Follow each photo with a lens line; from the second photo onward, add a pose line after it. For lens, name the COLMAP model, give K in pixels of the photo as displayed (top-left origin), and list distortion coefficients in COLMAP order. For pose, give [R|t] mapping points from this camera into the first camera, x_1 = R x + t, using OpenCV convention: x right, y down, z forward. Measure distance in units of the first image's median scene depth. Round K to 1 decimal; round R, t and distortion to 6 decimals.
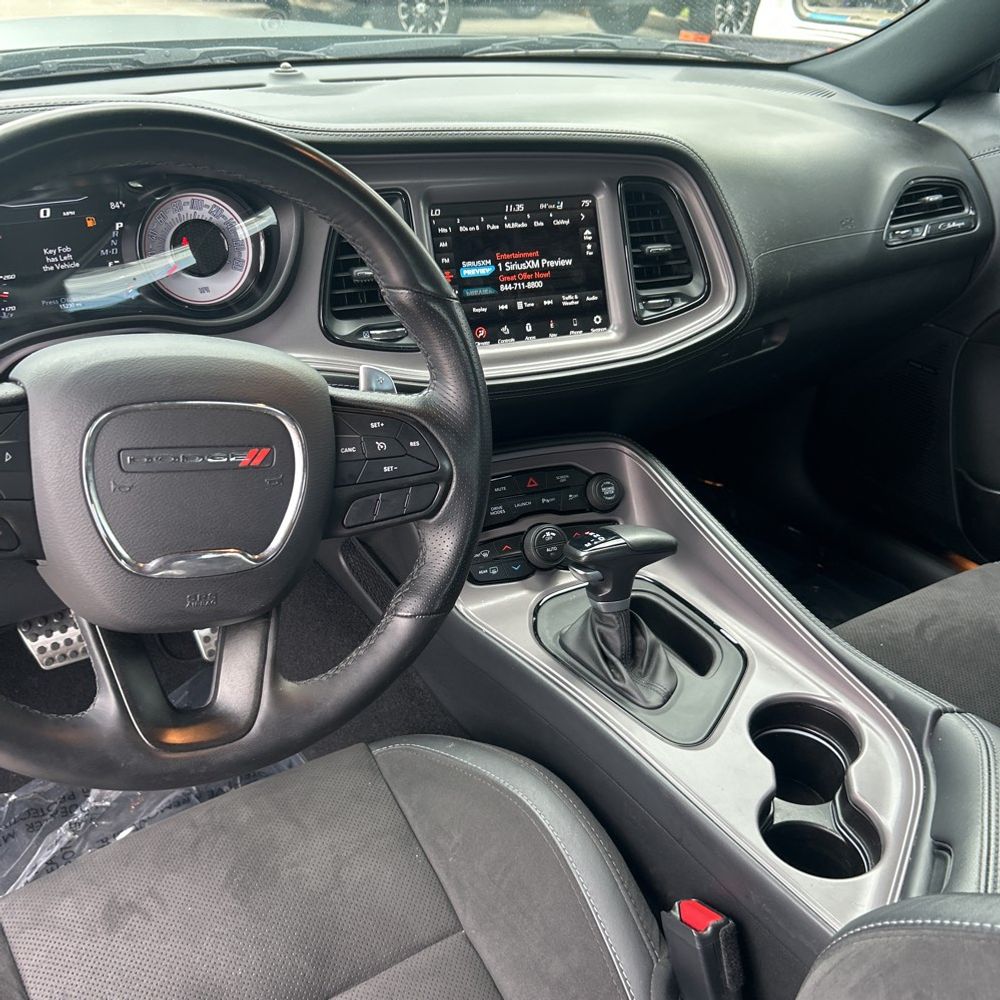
lens RADIAL K [[1007.8, 0, 500.0], [0, 1007.8, 500.0], [0, 0, 1]] dist [0.031312, -0.033144]
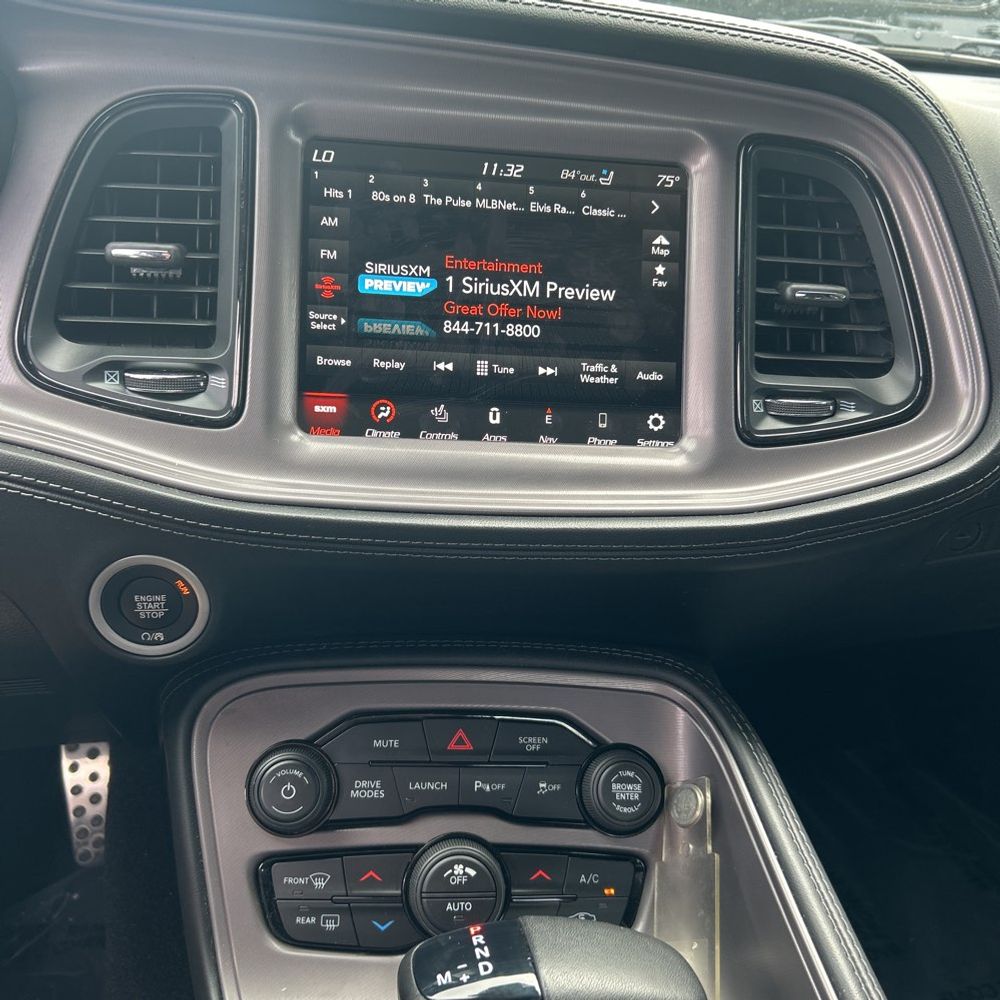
lens RADIAL K [[1026.7, 0, 500.3], [0, 1026.7, 460.8], [0, 0, 1]] dist [0.032798, -0.027348]
pose [[0.952680, 0.150096, -0.264334, 0.160274], [-0.183238, 0.977401, -0.105409, -0.099771], [0.242539, 0.148857, 0.958653, 0.539178]]
